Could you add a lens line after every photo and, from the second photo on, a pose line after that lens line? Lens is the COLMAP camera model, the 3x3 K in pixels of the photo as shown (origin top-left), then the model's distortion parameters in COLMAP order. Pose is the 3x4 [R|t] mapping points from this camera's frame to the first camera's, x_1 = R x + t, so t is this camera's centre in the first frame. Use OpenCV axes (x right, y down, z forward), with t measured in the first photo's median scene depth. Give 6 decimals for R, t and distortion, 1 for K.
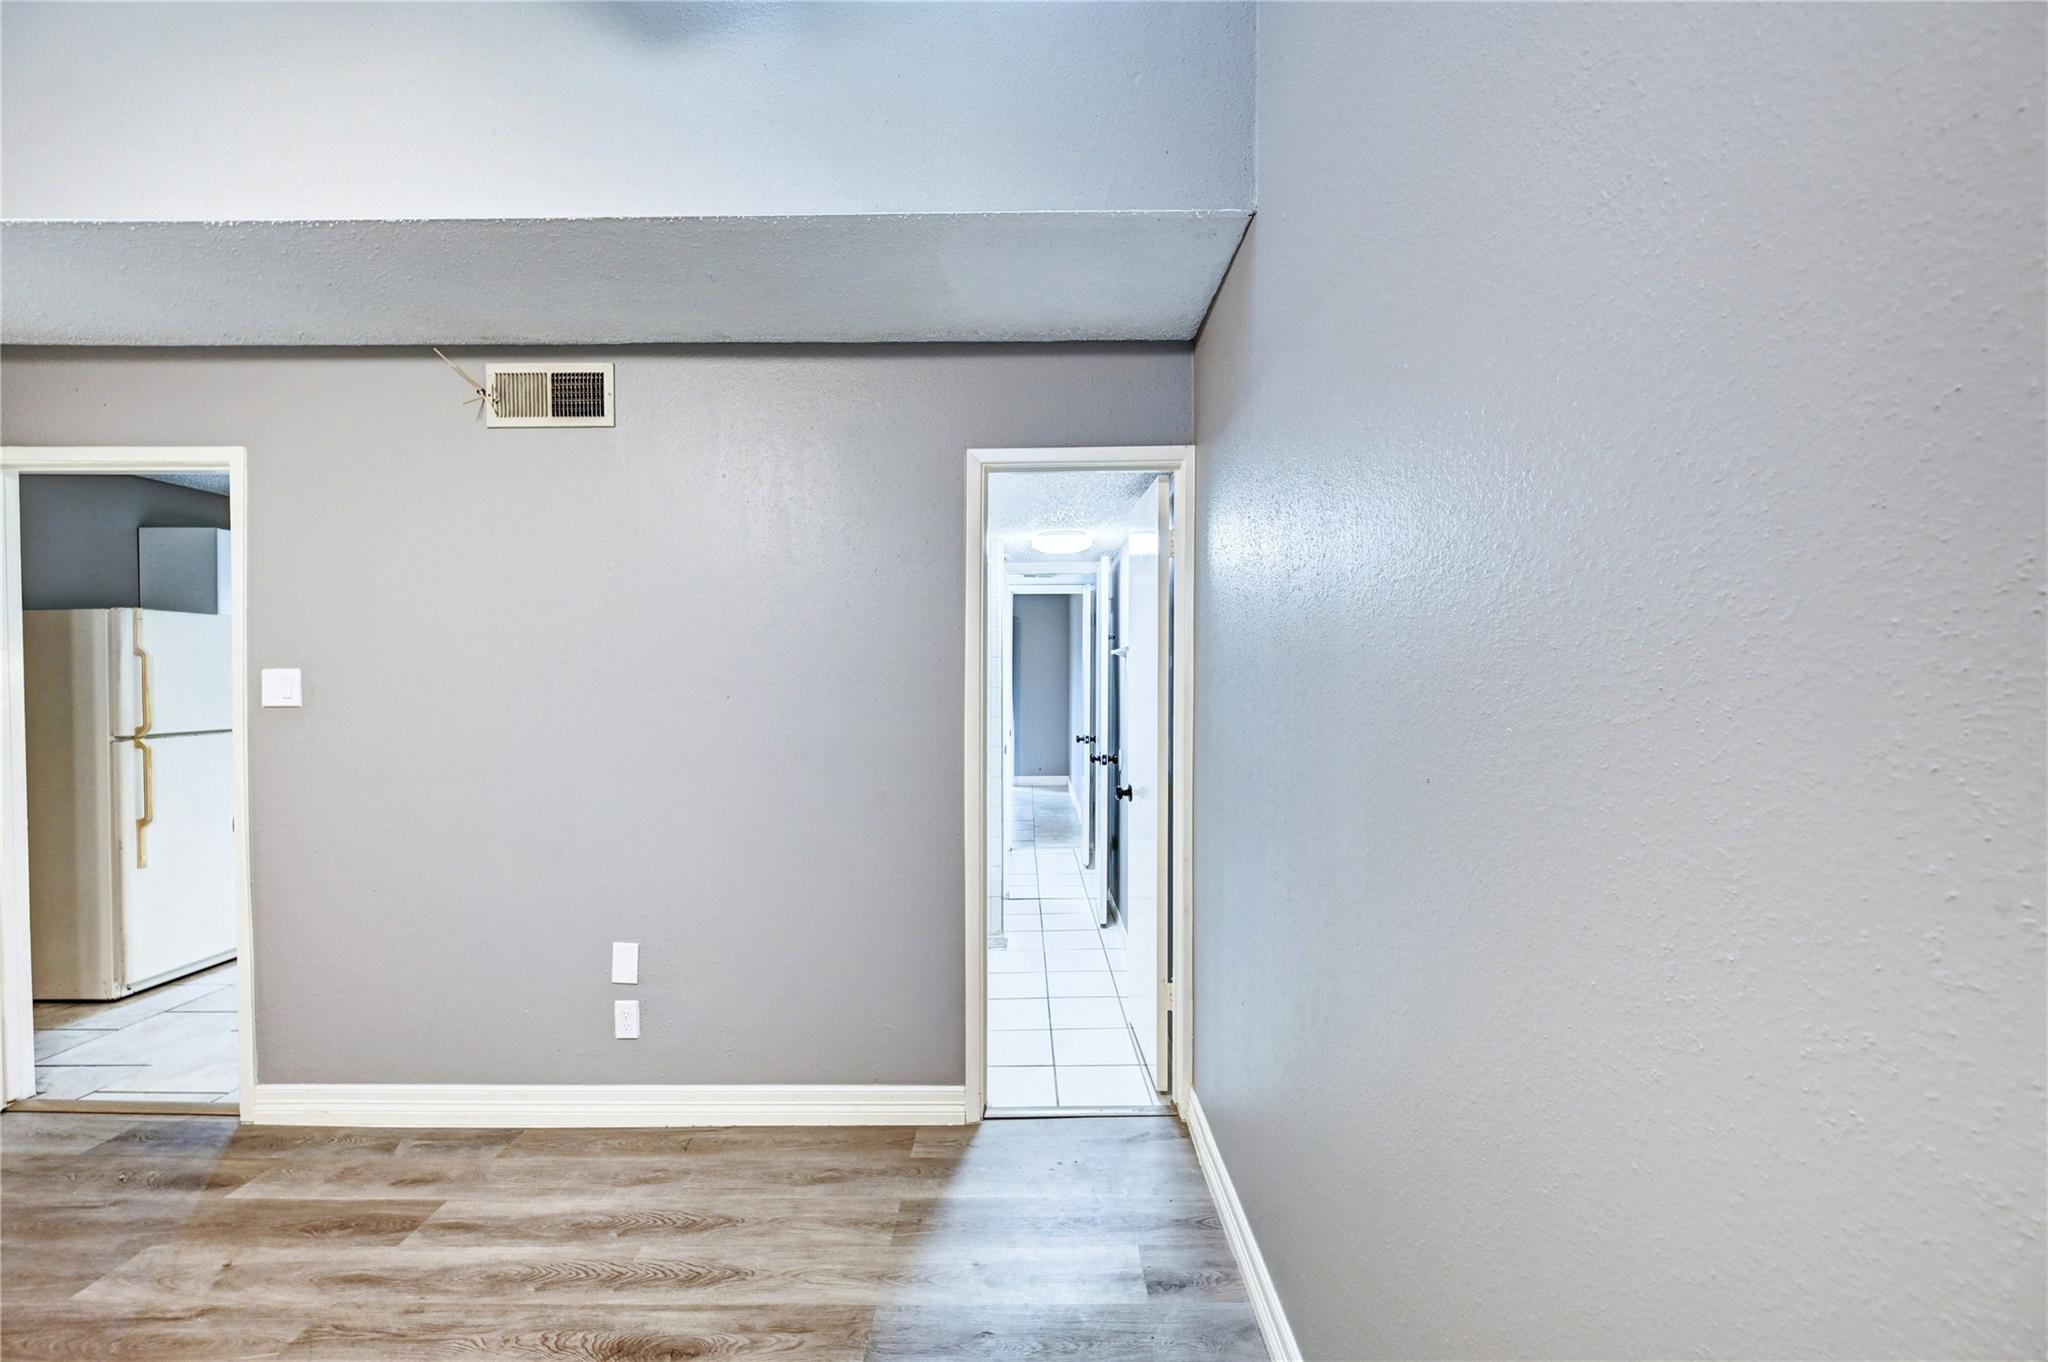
lens RADIAL K [[805.3, 0, 1017.7], [0, 805.3, 681.2], [0, 0, 1]] dist [-0.003083, 0.000569]
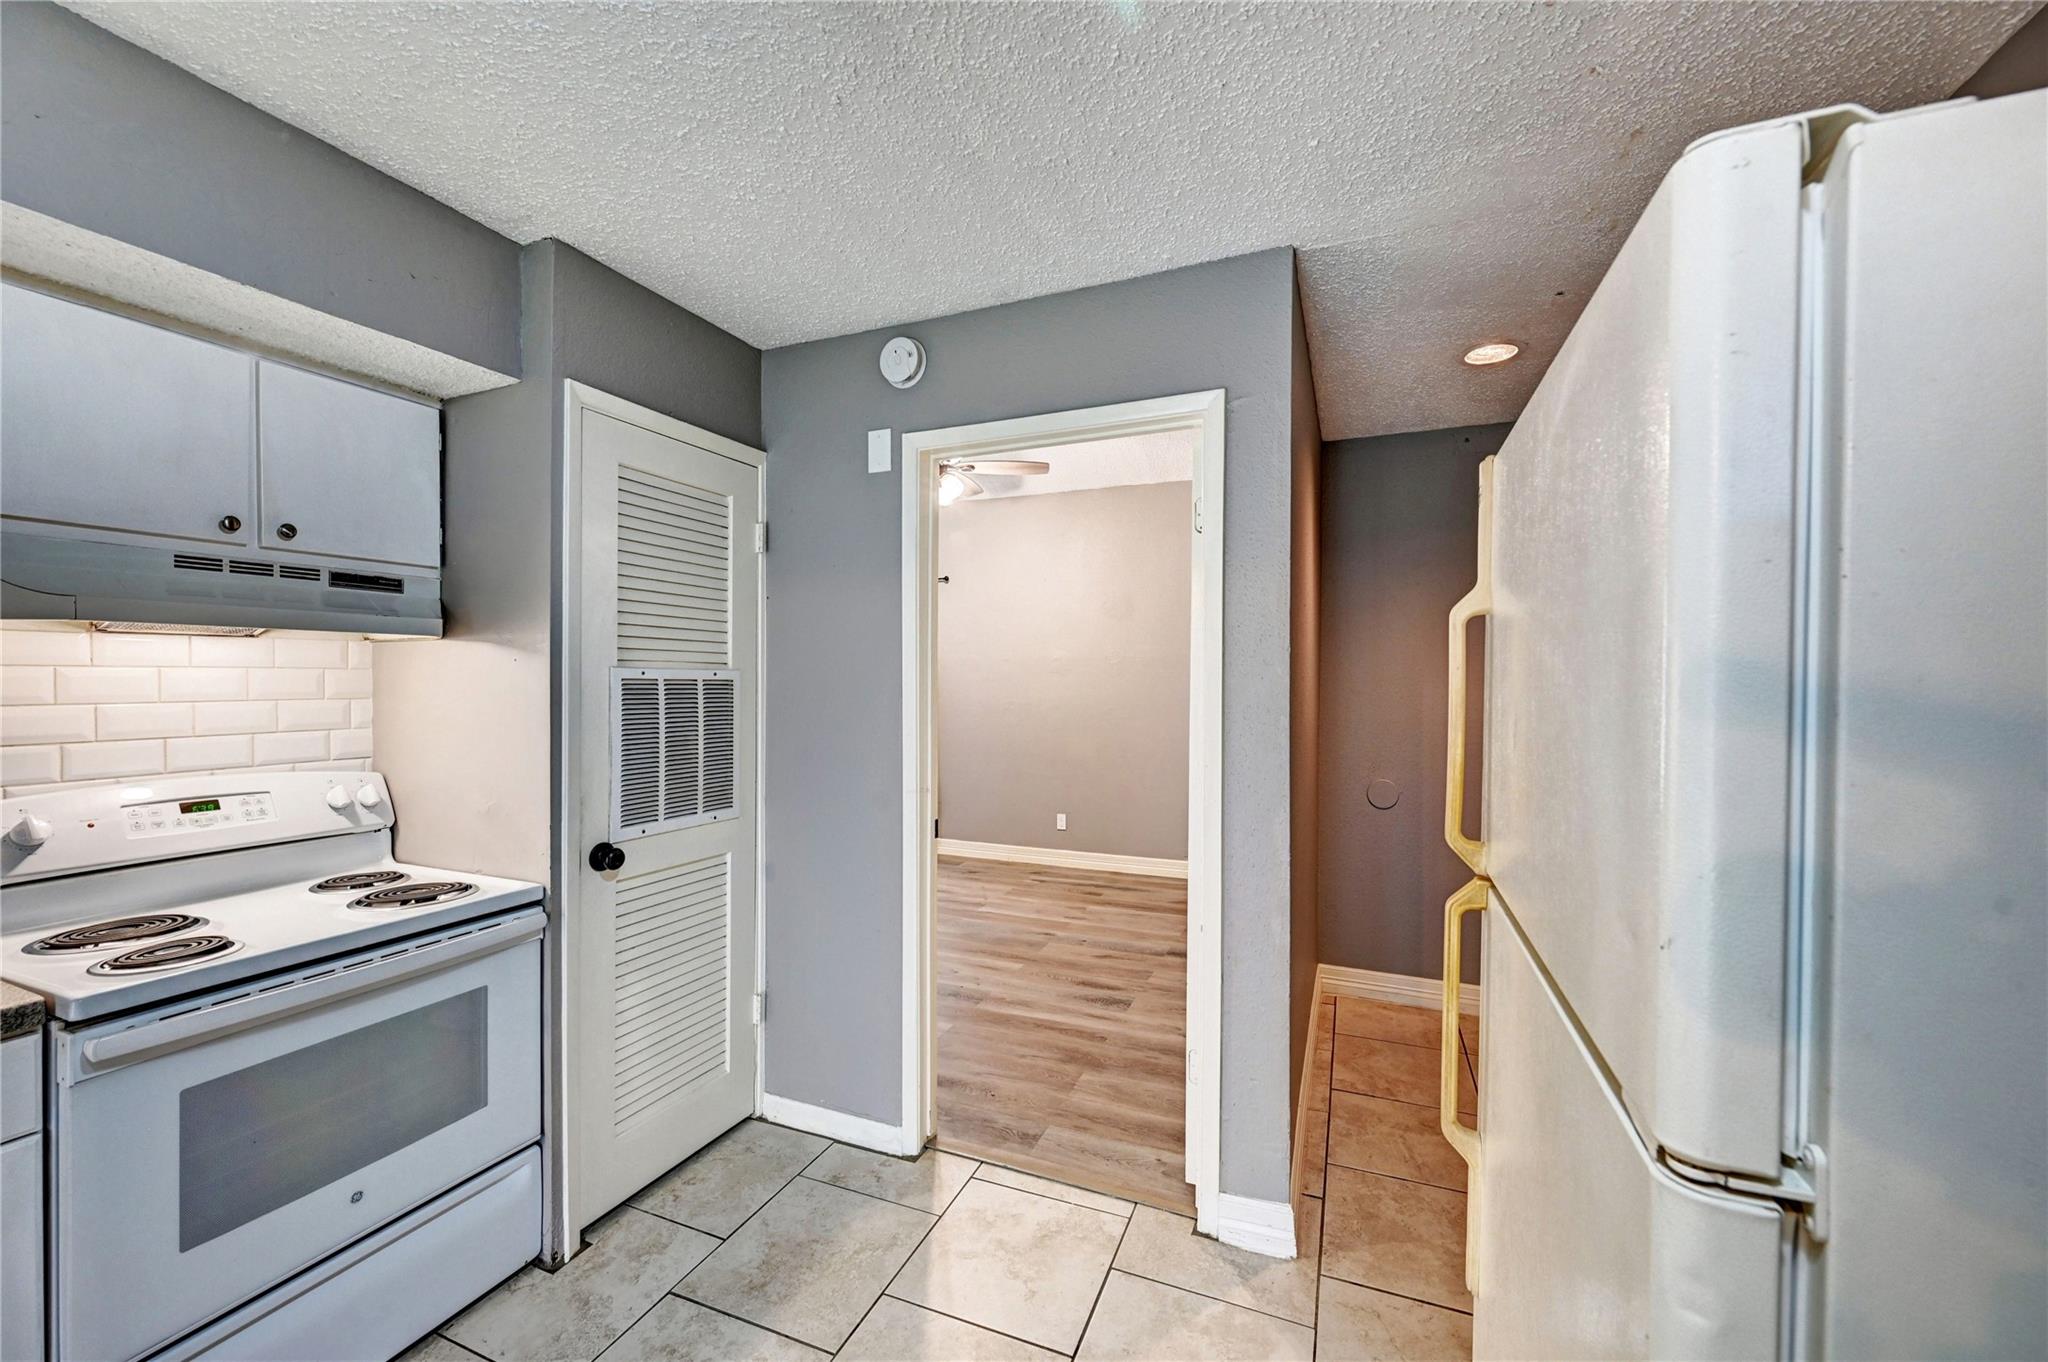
lens RADIAL K [[805.3, 0, 1031.2], [0, 805.3, 684.8], [0, 0, 1]] dist [-0.003083, 0.000569]
pose [[-0.929282, -0.007856, 0.369287, -1.491213], [-0.003863, 0.999926, 0.011551, -0.006720], [-0.369350, 0.009307, -0.929244, 1.937236]]
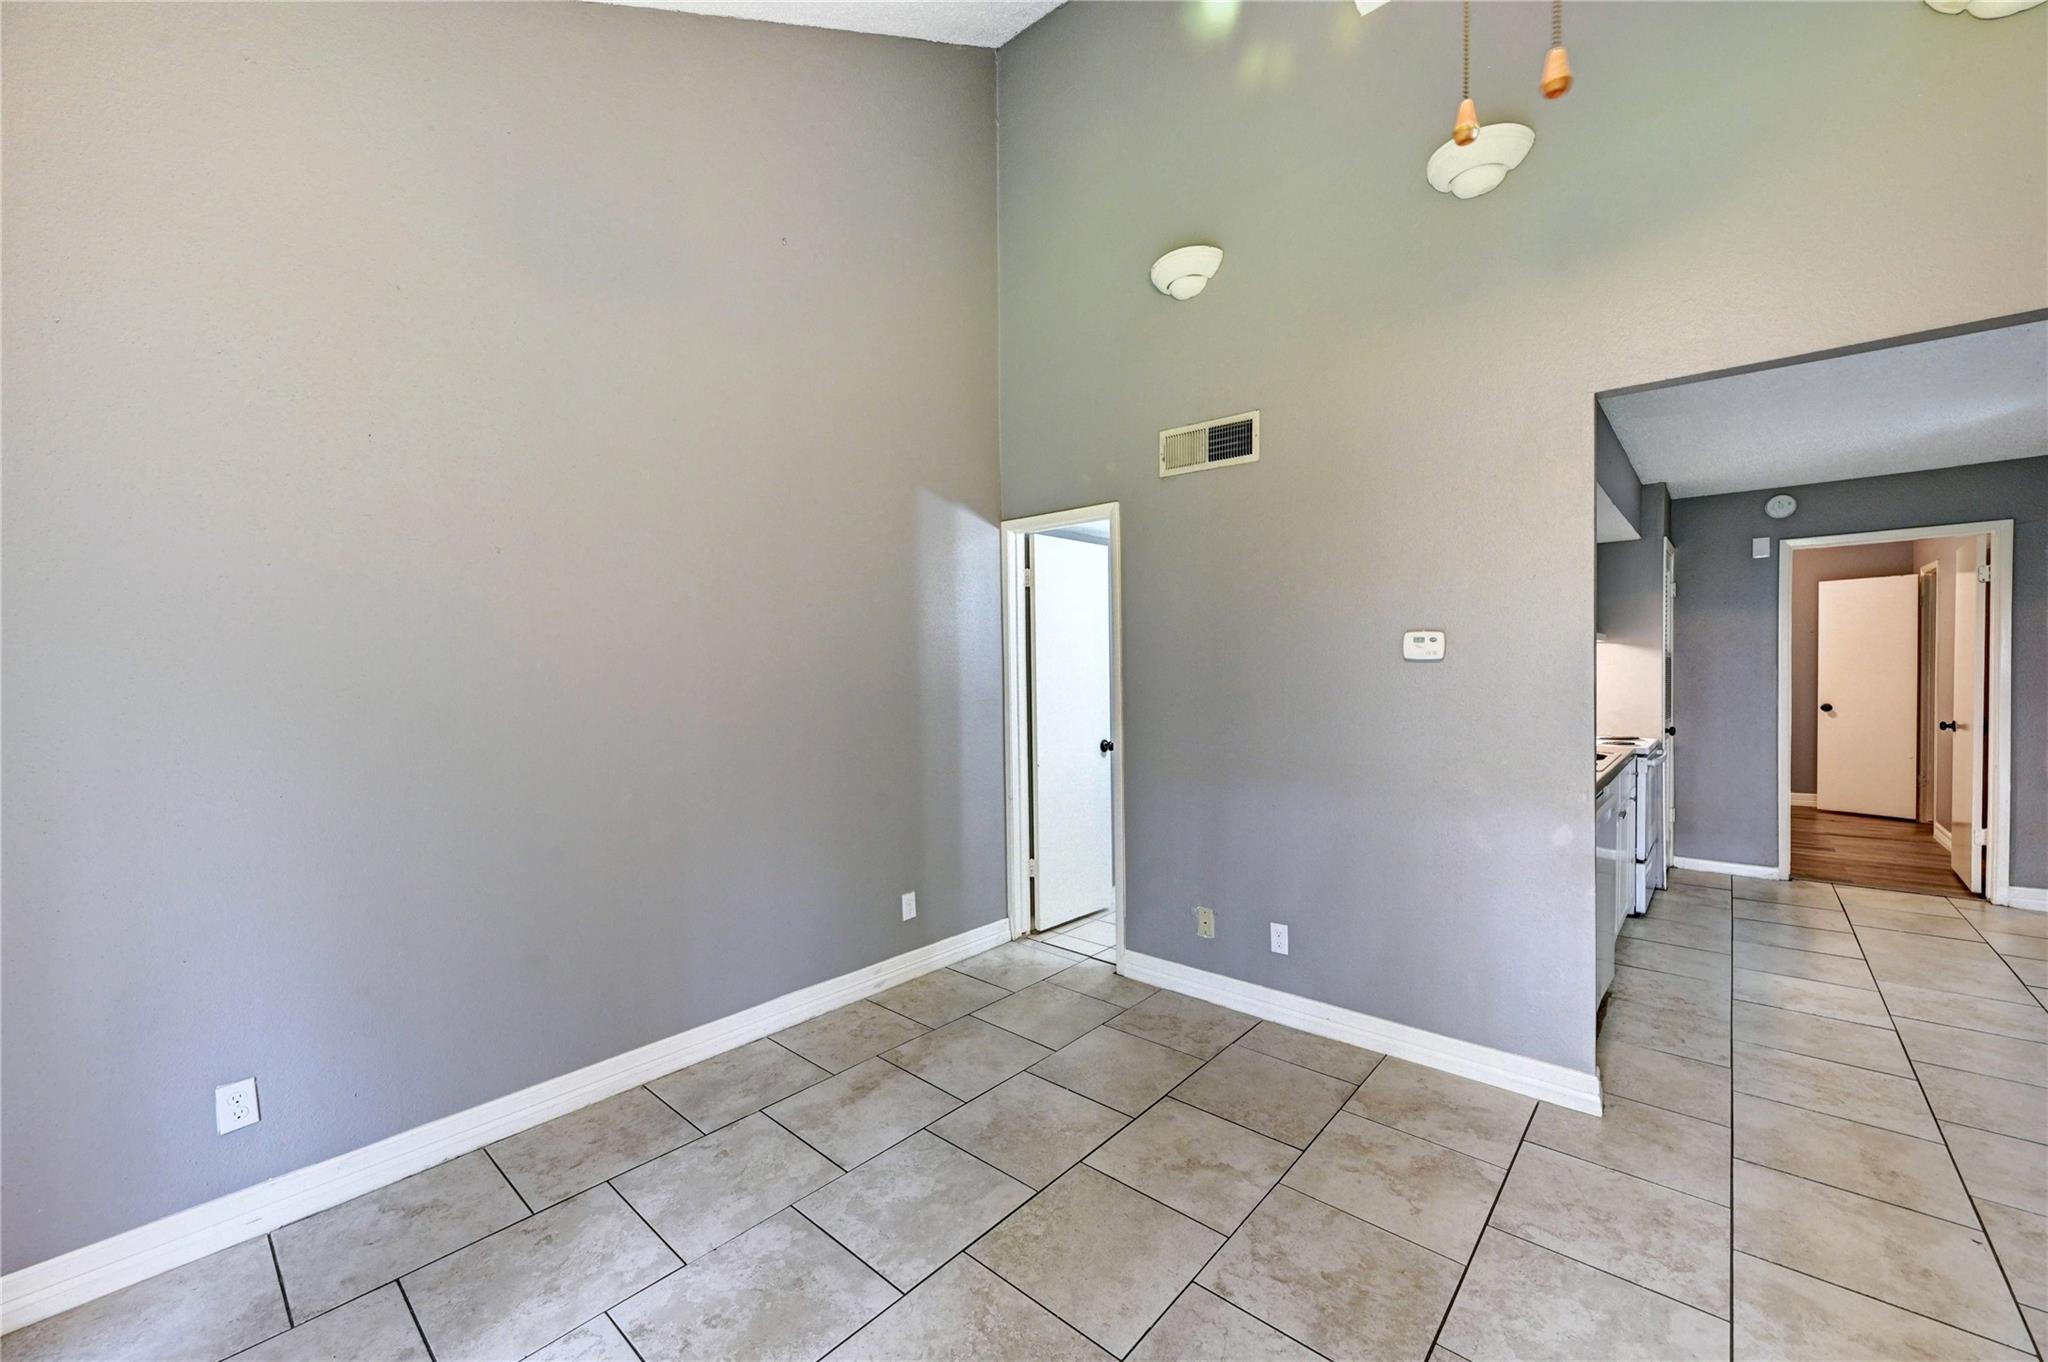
lens RADIAL K [[805.3, 0, 1021.9], [0, 805.3, 685.0], [0, 0, 1]] dist [-0.003083, 0.000569]
pose [[-0.753208, -0.005129, 0.657763, -0.884689], [0.013490, 0.999639, 0.023243, -0.001704], [-0.657645, 0.026380, -0.752866, 3.902565]]
